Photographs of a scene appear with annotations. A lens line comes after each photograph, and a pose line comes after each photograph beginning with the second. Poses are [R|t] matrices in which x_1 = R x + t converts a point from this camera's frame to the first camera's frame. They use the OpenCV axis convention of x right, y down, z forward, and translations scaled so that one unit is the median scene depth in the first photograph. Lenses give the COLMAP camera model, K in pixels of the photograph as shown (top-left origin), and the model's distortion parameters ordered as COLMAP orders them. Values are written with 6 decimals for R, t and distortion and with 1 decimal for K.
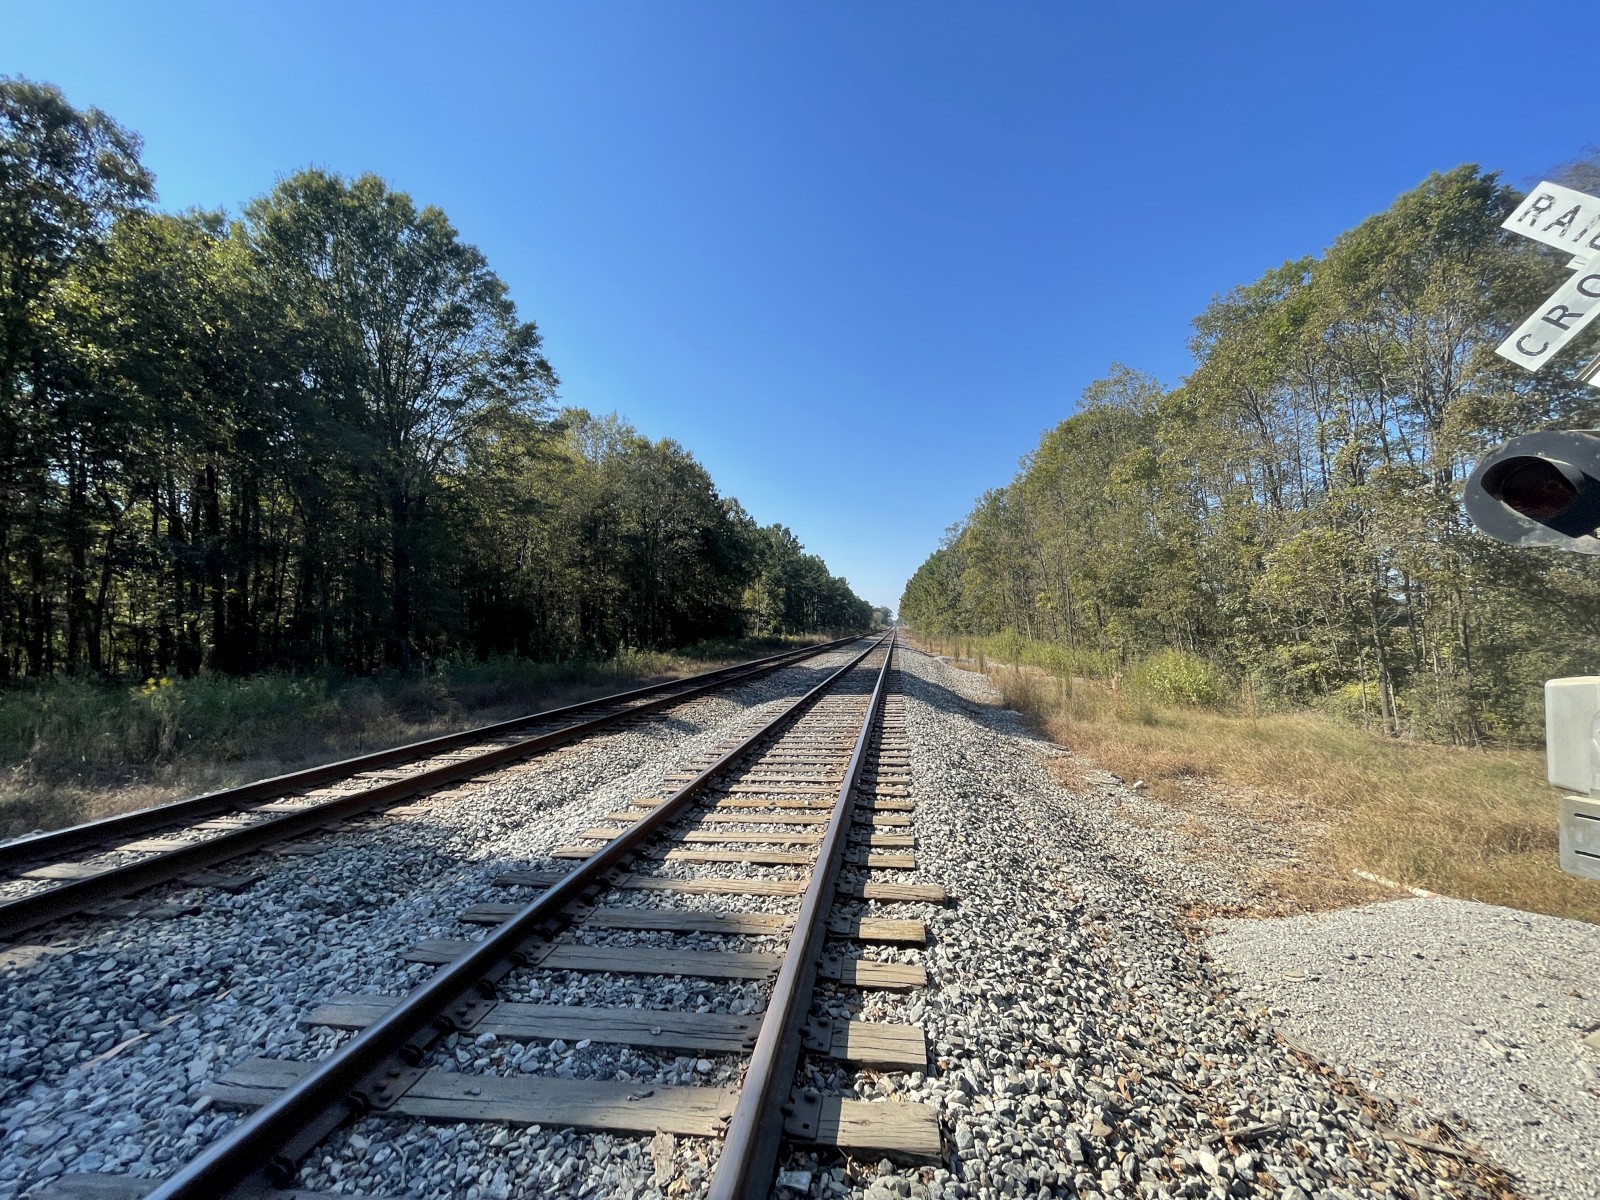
lens RADIAL K [[651.7, 0, 809.1], [0, 651.7, 598.4], [0, 0, 1]] dist [0.004165, -0.000786]
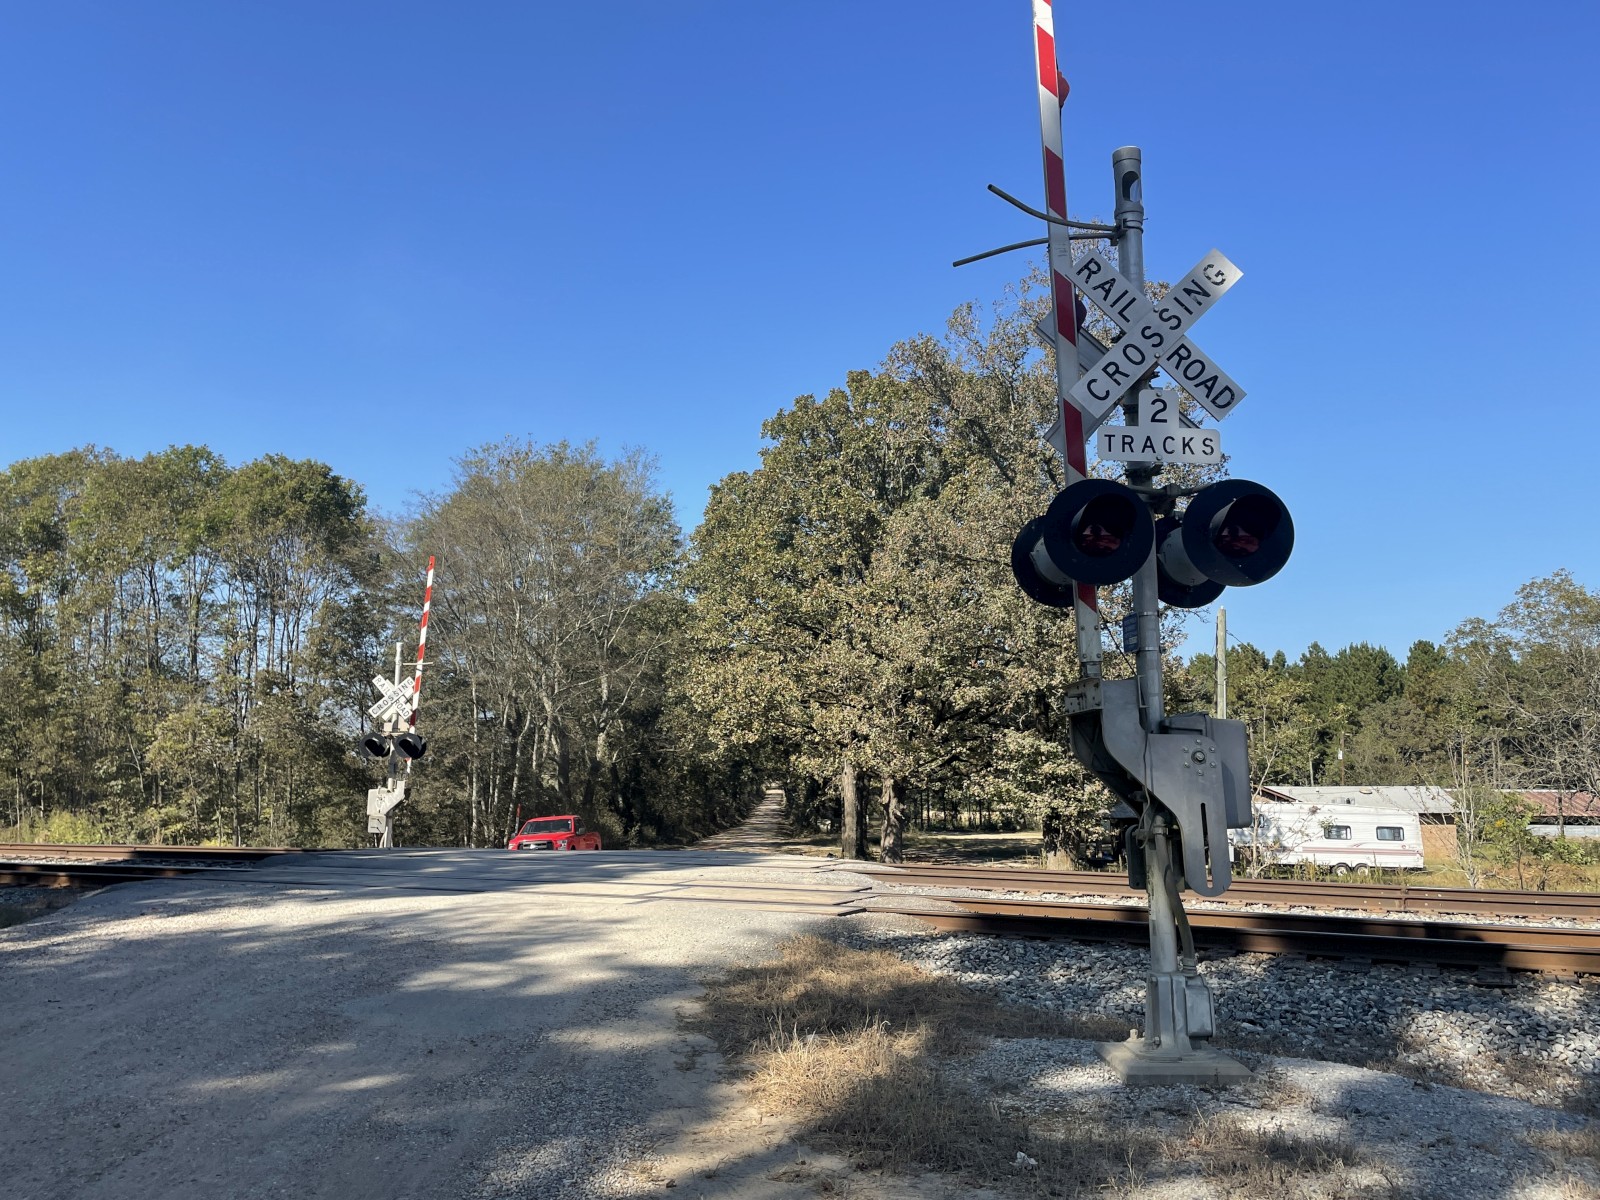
lens RADIAL K [[1164.3, 0, 793.7], [0, 1164.3, 588.6], [0, 0, 1]] dist [0.035454, -0.067477]
pose [[0.313299, 0.170859, 0.934158, -1.403749], [-0.036470, 0.985121, -0.167949, 0.002838], [-0.948954, 0.018550, 0.314868, -1.063022]]
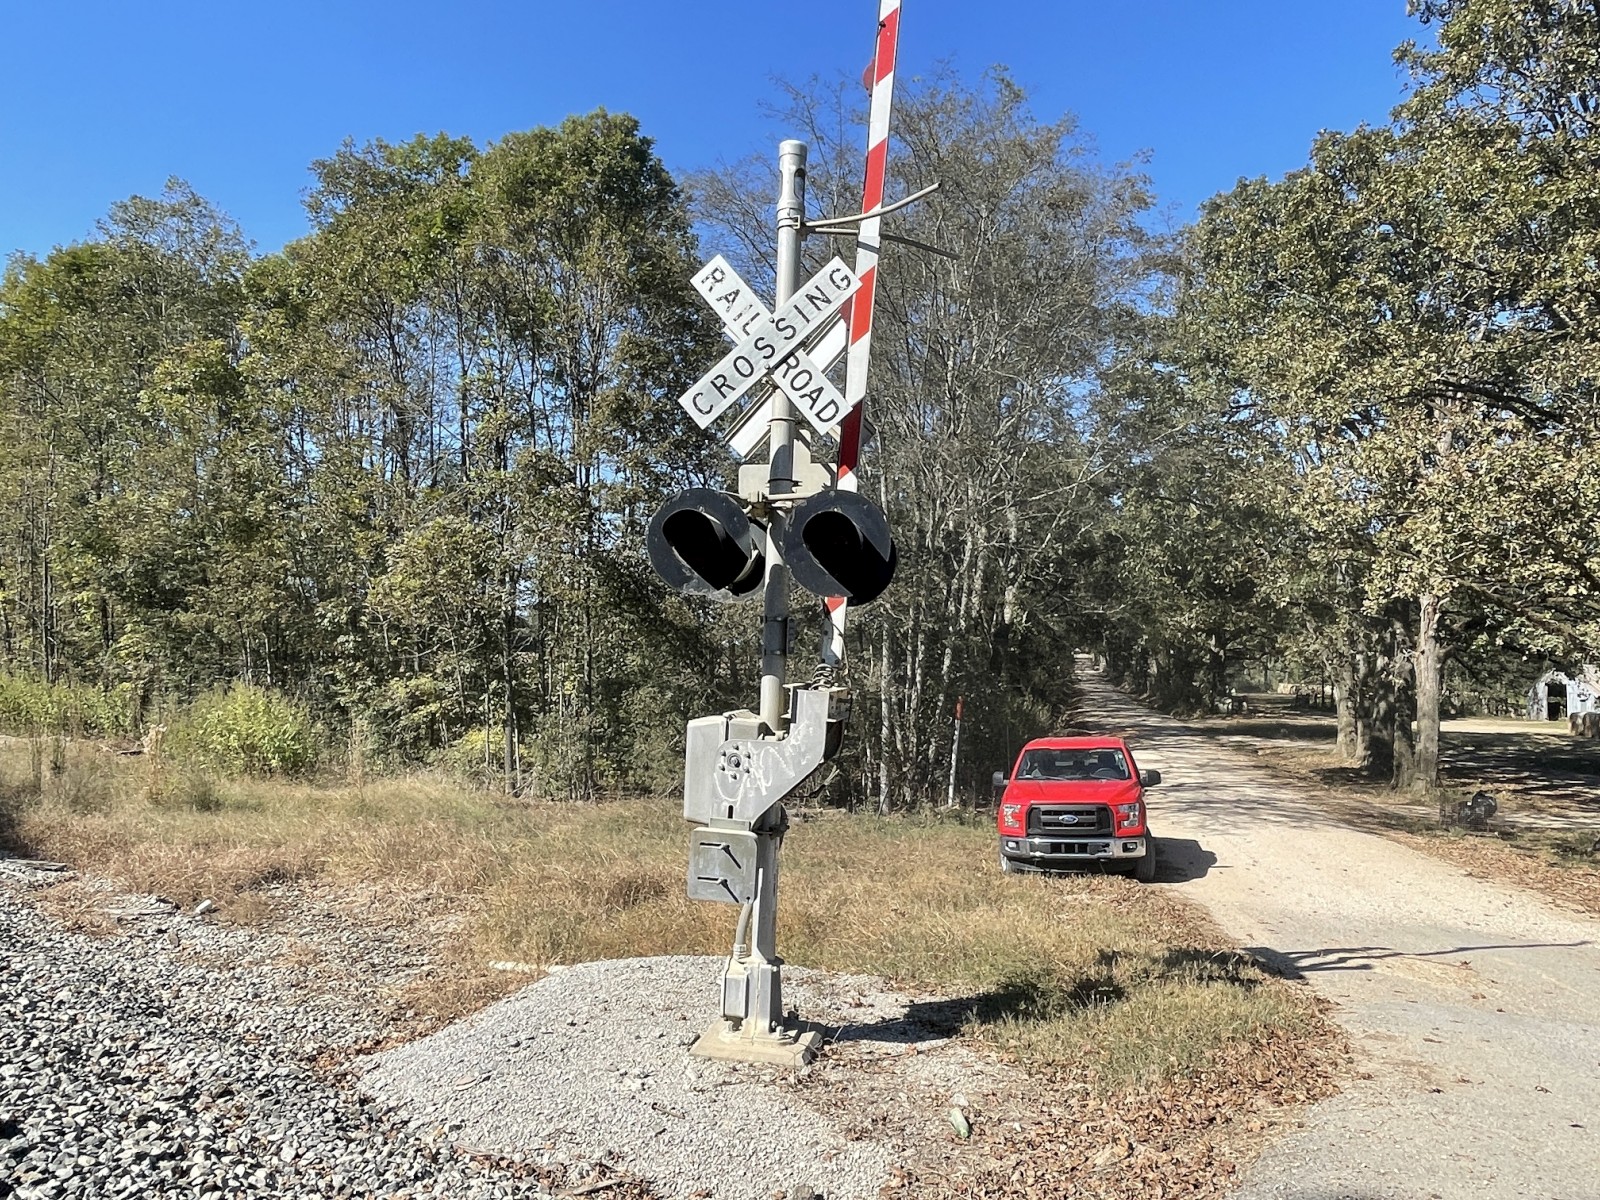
lens RADIAL K [[1136.2, 0, 804.5], [0, 1136.2, 596.6], [0, 0, 1]] dist [-0.006371, 0.006025]
pose [[0.551732, 0.063697, 0.831586, -0.079991], [-0.066339, 0.997272, -0.032374, -0.007305], [-0.831379, -0.037305, 0.554452, -0.042693]]
